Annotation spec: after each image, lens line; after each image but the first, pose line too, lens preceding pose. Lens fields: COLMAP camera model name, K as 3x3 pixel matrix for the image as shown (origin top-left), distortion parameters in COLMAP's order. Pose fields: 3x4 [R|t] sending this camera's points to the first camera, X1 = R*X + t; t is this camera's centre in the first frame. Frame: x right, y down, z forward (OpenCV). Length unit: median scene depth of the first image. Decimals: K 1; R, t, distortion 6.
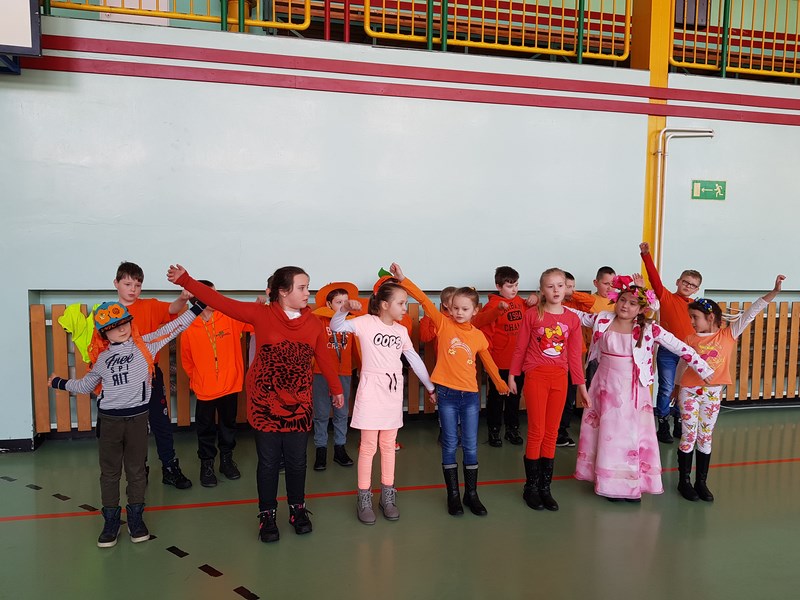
lens RADIAL K [[742.6, 0, 383.2], [0, 742.6, 295.3], [0, 0, 1]] dist [-0.001529, -0.006630]
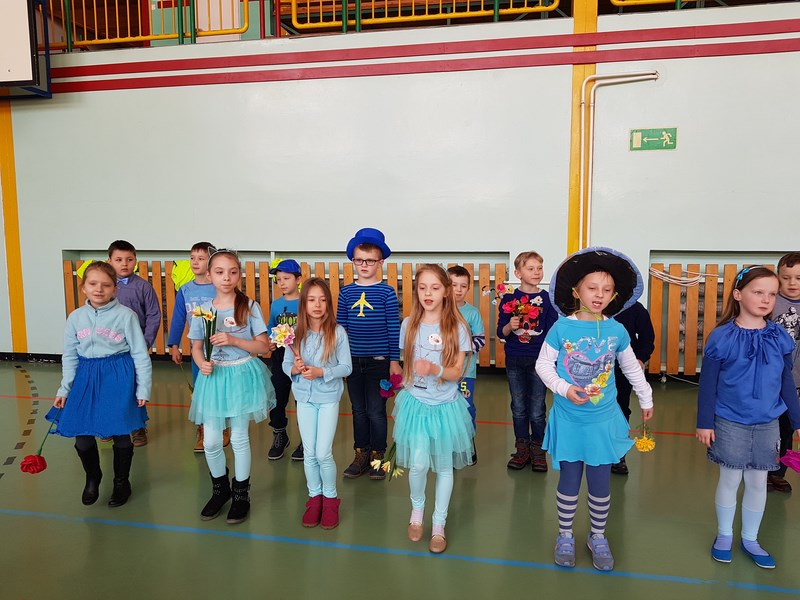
lens RADIAL K [[690.0, 0, 393.6], [0, 690.0, 304.1], [0, 0, 1]] dist [0.022013, -0.051191]
pose [[0.879782, 0.032453, -0.474269, 0.623893], [-0.007600, 0.998500, 0.054228, 0.016202], [0.475317, -0.044104, 0.878708, 0.112699]]
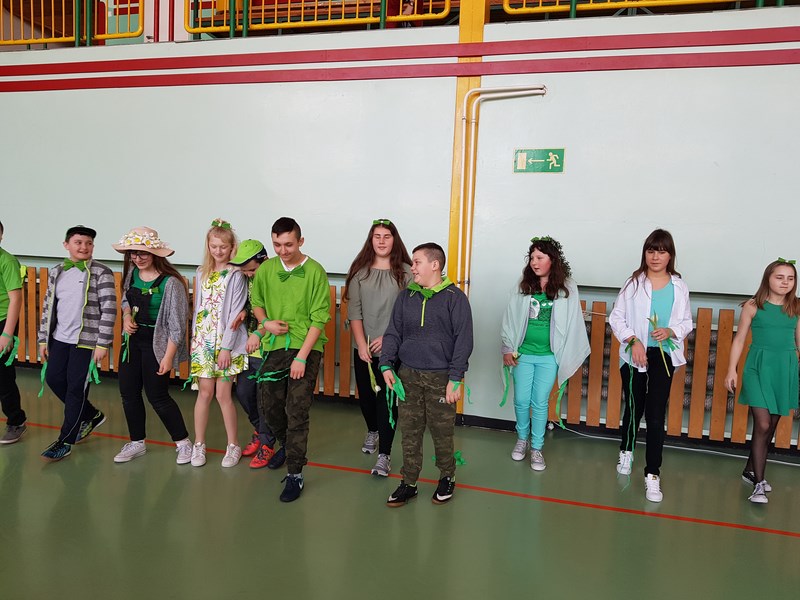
lens RADIAL K [[771.6, 0, 389.7], [0, 771.6, 310.2], [0, 0, 1]] dist [0.002059, 0.000000]
pose [[0.819620, 0.066997, -0.568977, 0.878975], [-0.056370, 0.997750, 0.036284, 0.000489], [0.570128, 0.002334, 0.821553, 0.231266]]
